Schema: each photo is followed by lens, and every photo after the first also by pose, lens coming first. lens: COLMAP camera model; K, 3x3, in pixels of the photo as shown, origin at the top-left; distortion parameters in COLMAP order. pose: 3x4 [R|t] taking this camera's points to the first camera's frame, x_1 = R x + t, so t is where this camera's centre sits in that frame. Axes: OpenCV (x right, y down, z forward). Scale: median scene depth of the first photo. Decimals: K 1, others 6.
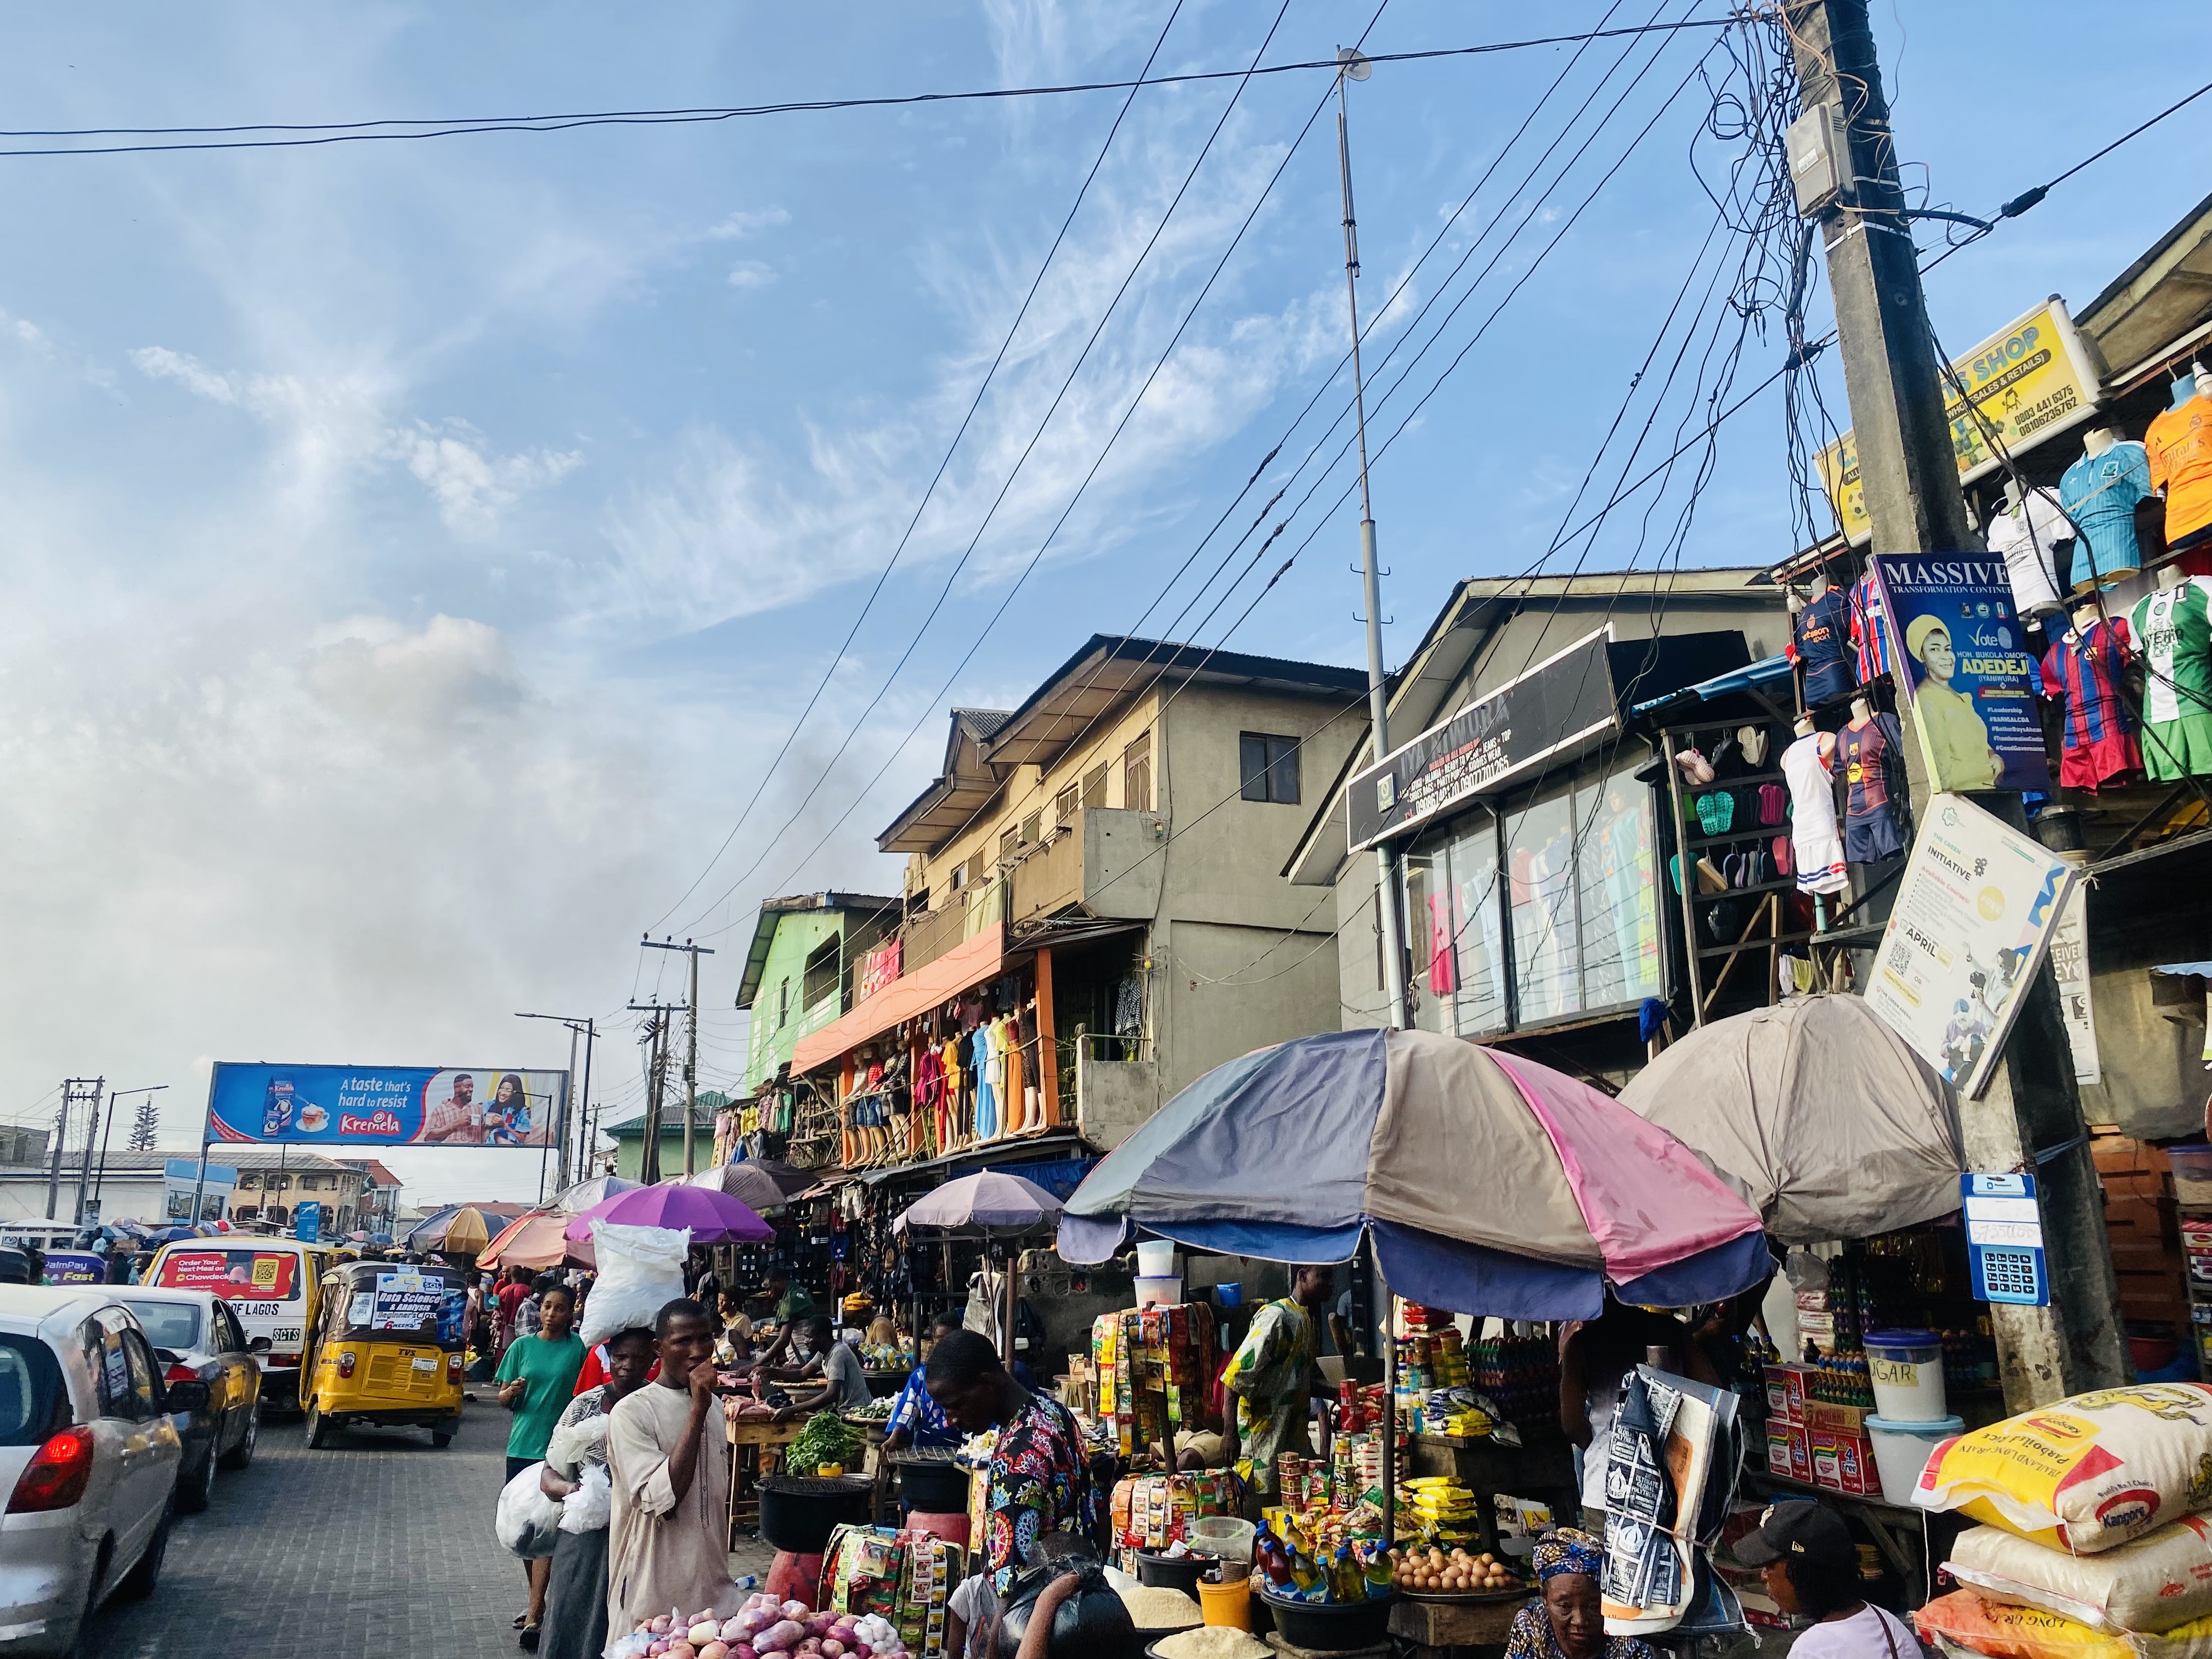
lens RADIAL K [[1662.9, 0, 1106.3], [0, 1662.9, 826.8], [0, 0, 1]] dist [0.009841, 0.001082]
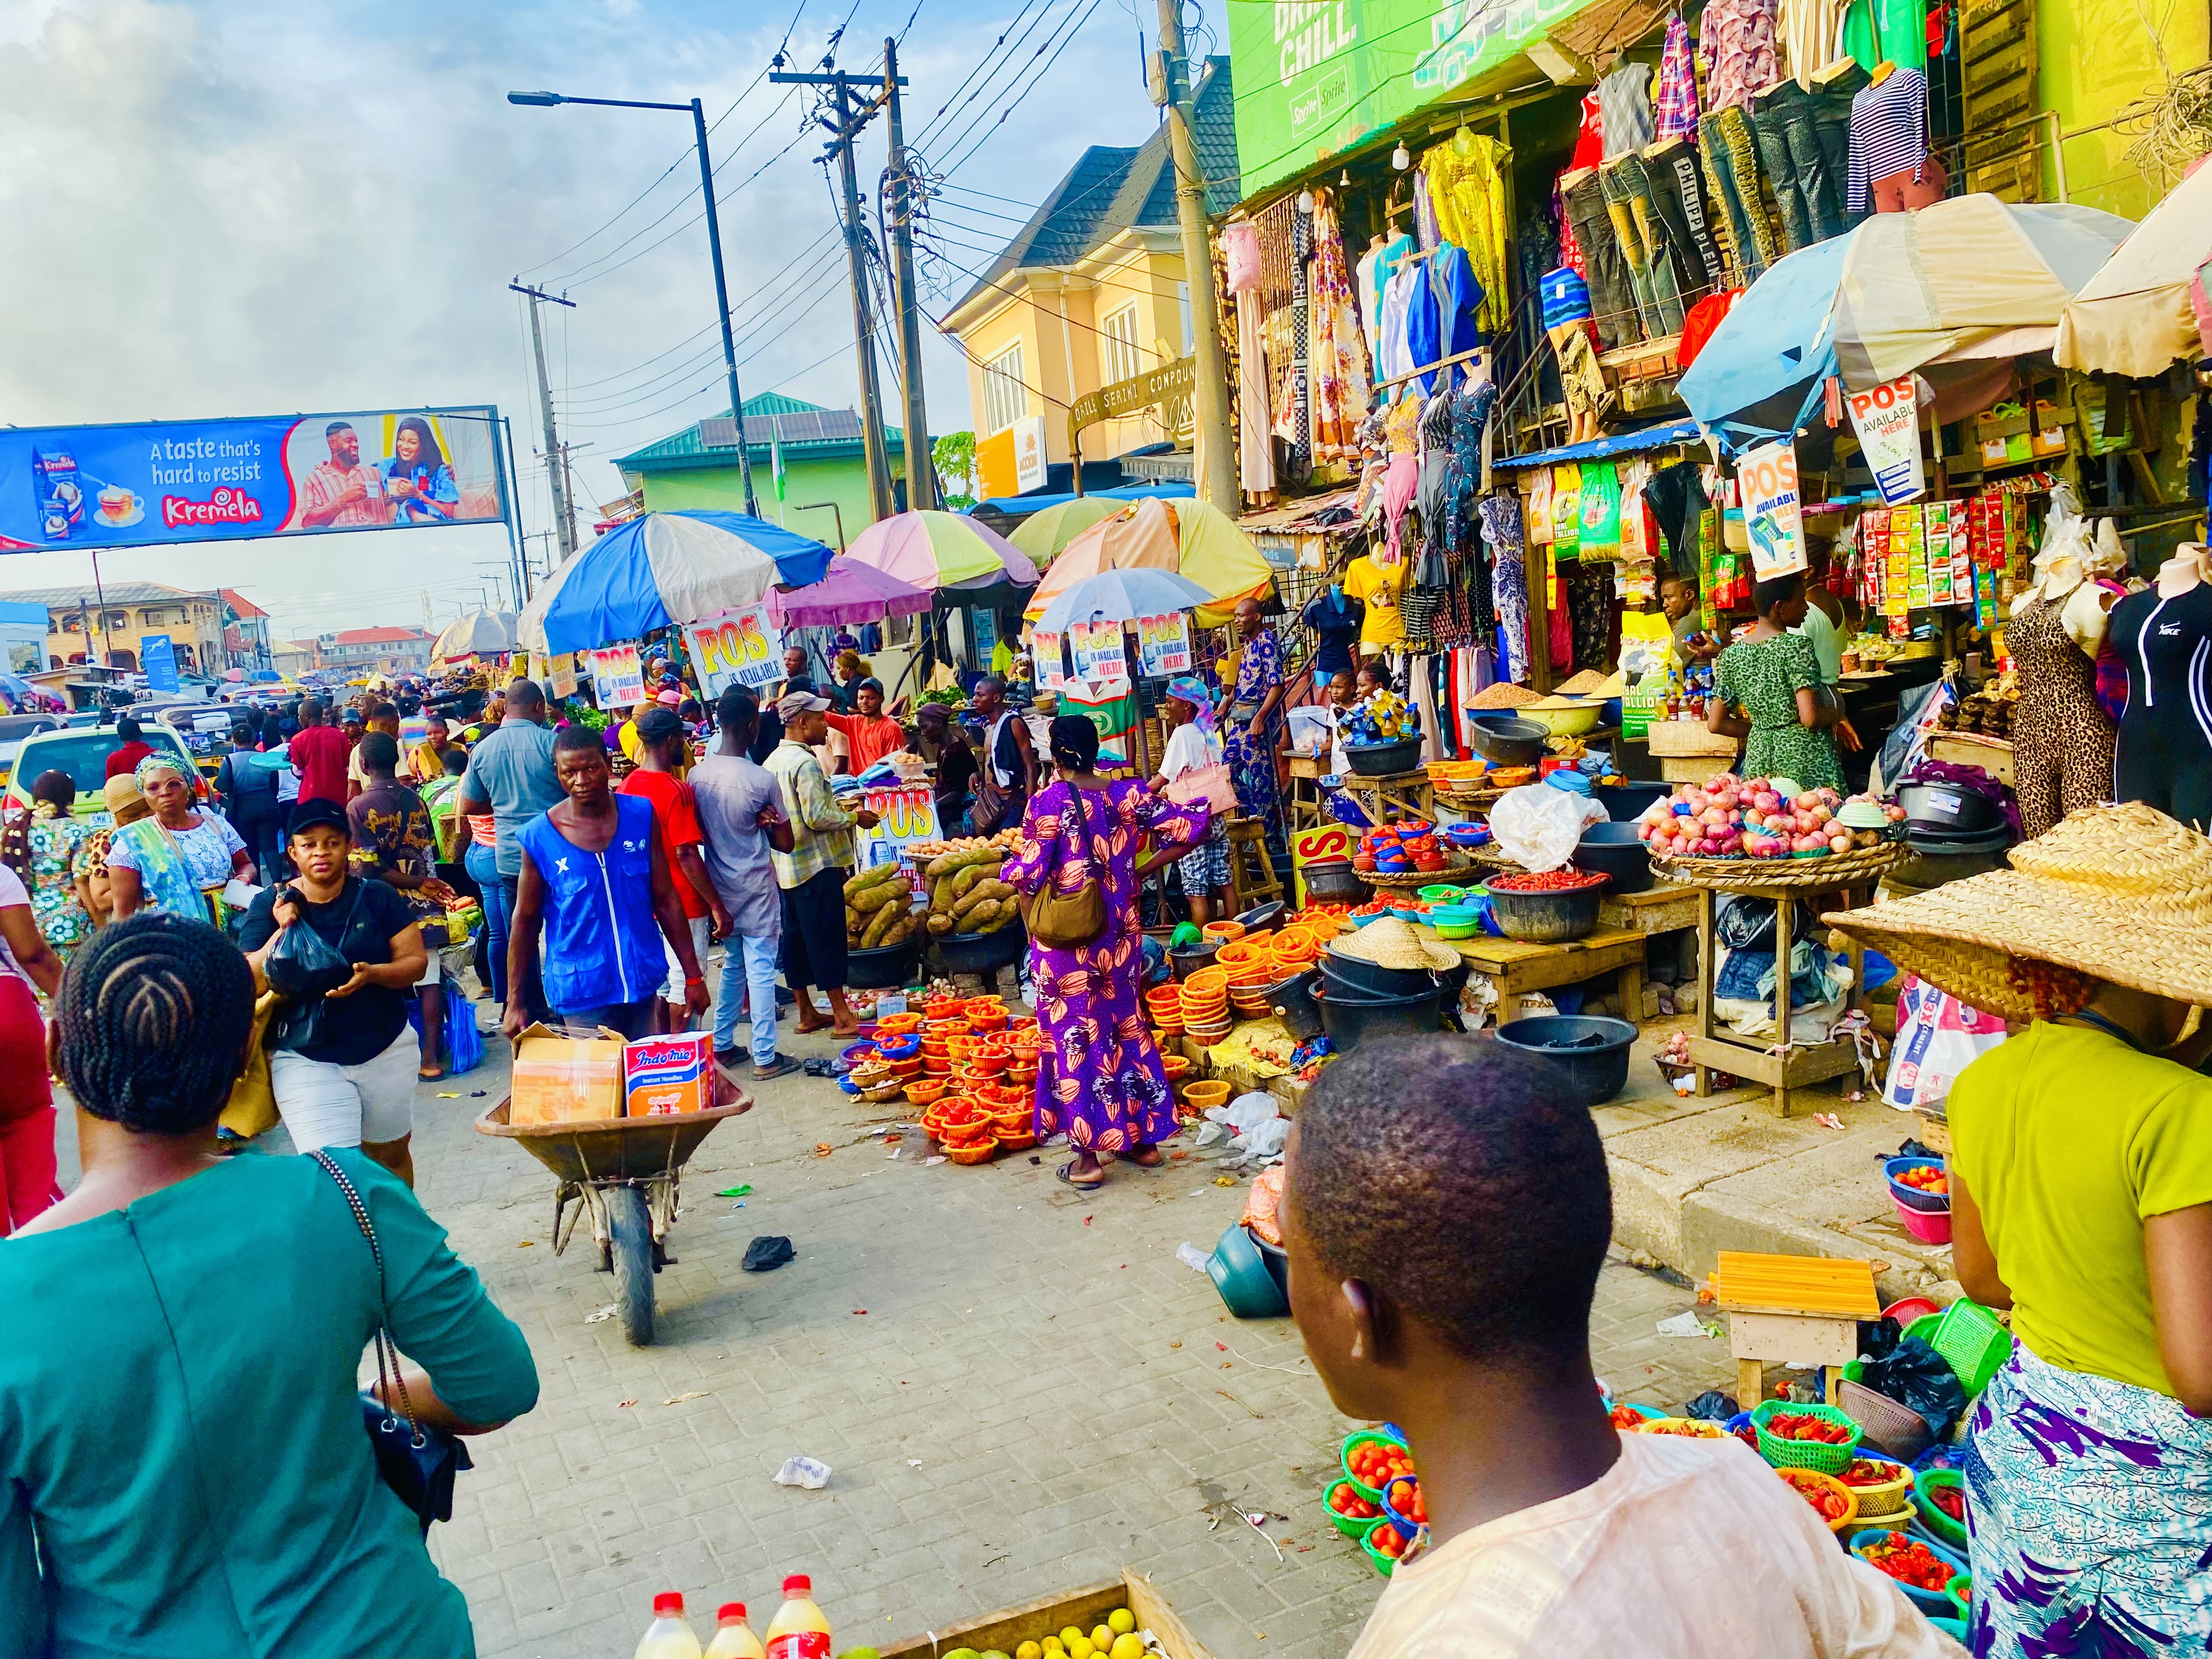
lens RADIAL K [[1662.9, 0, 1105.2], [0, 1662.9, 823.8], [0, 0, 1]] dist [0.009841, 0.001082]
pose [[0.992919, -0.102318, 0.060353, -0.141638], [0.073301, 0.927519, 0.366517, 0.076876], [-0.093480, -0.359498, 0.928452, 0.305864]]
